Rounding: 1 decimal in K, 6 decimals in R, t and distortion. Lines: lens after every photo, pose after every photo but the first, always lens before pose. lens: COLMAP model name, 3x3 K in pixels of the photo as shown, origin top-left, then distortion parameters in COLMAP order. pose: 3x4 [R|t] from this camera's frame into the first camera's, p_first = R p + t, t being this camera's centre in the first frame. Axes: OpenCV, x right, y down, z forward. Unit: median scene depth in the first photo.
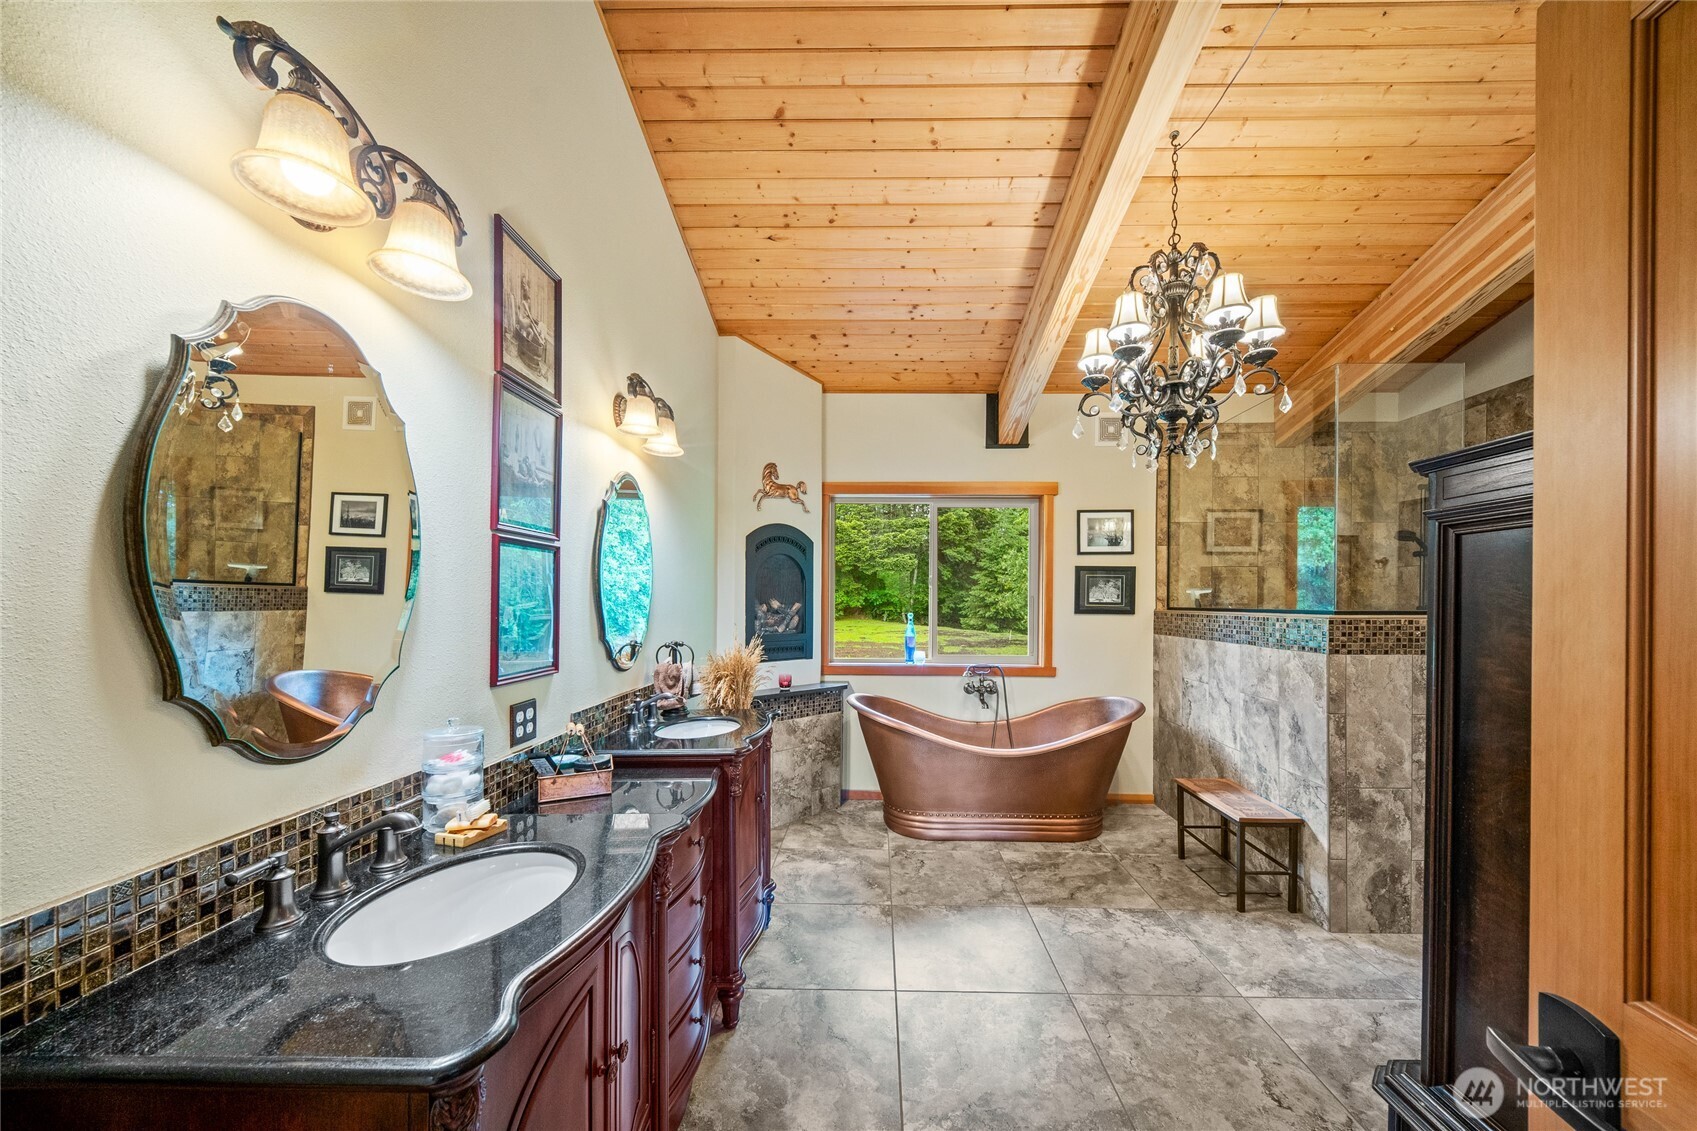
lens RADIAL K [[618.5, 0, 854.6], [0, 618.5, 606.2], [0, 0, 1]] dist [-0.002892, 0.000525]
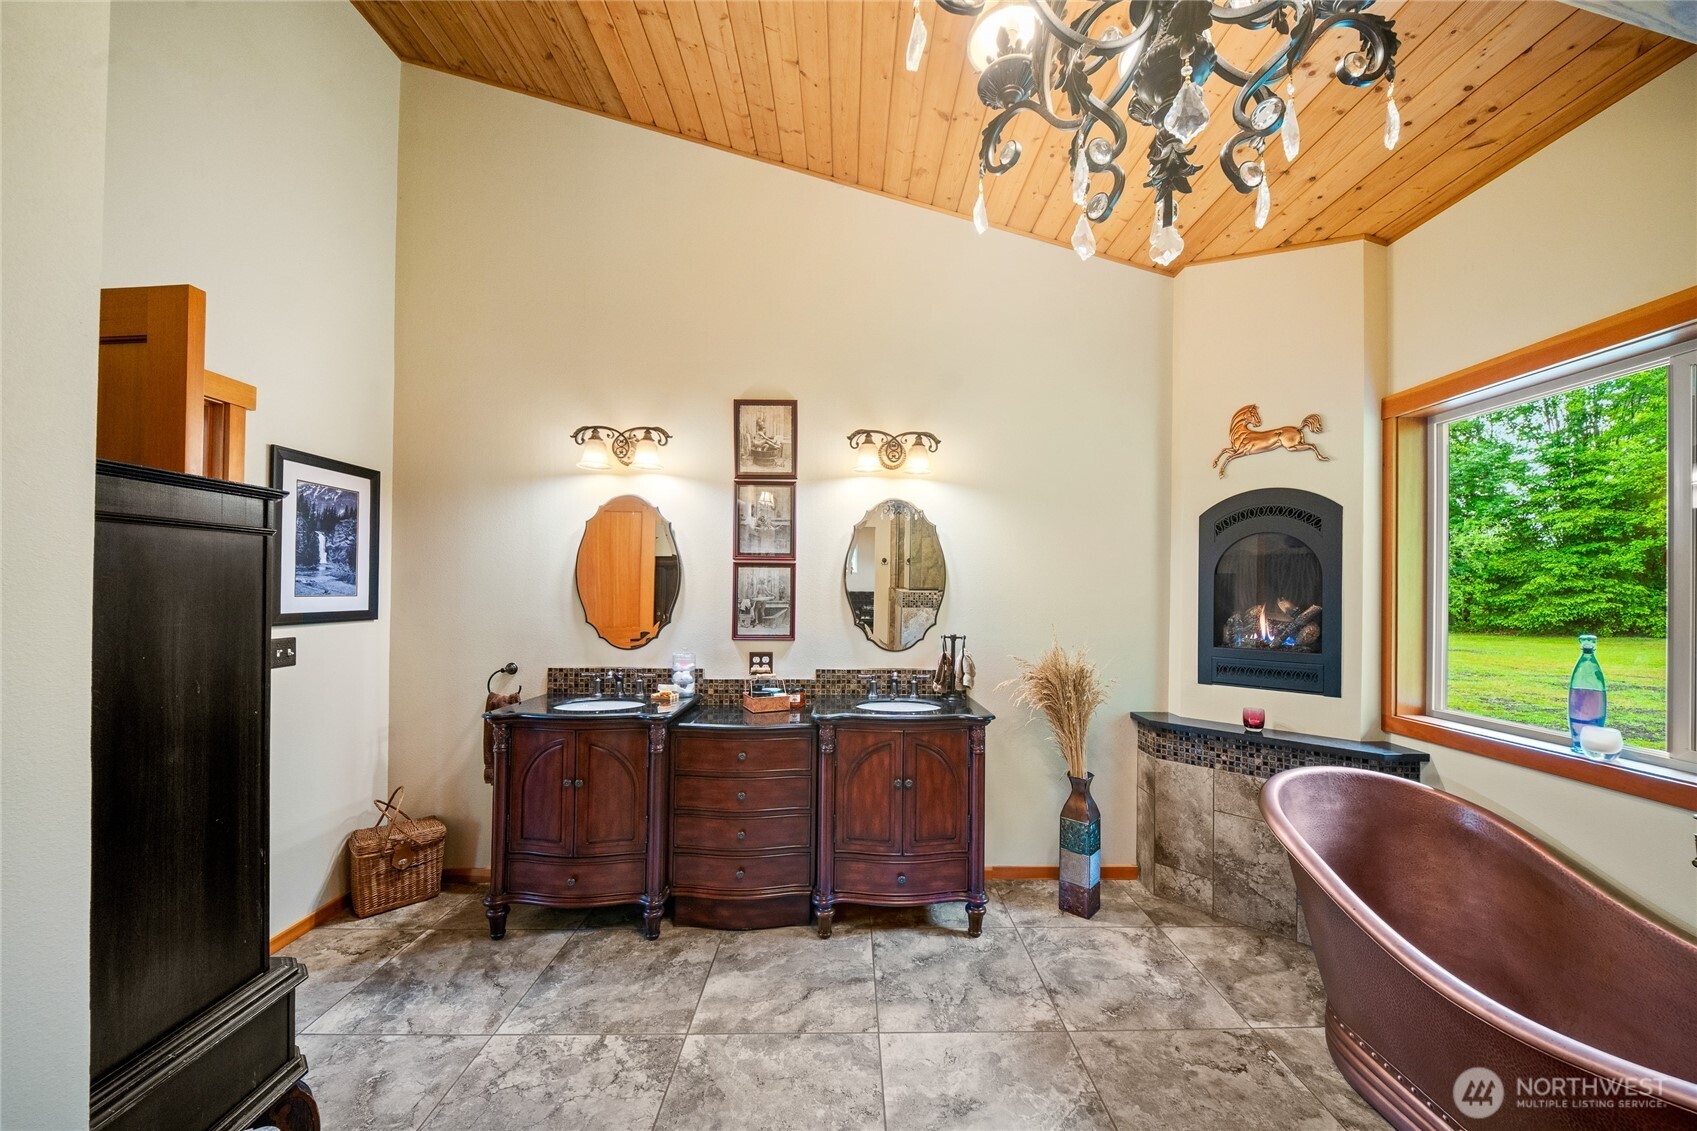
lens RADIAL K [[618.5, 0, 857.0], [0, 618.5, 590.7], [0, 0, 1]] dist [-0.002892, 0.000525]
pose [[0.031593, -0.008044, -0.999468, 1.200791], [-0.018482, 0.999792, -0.008631, -0.012924], [0.999330, 0.018744, 0.031438, 1.152523]]
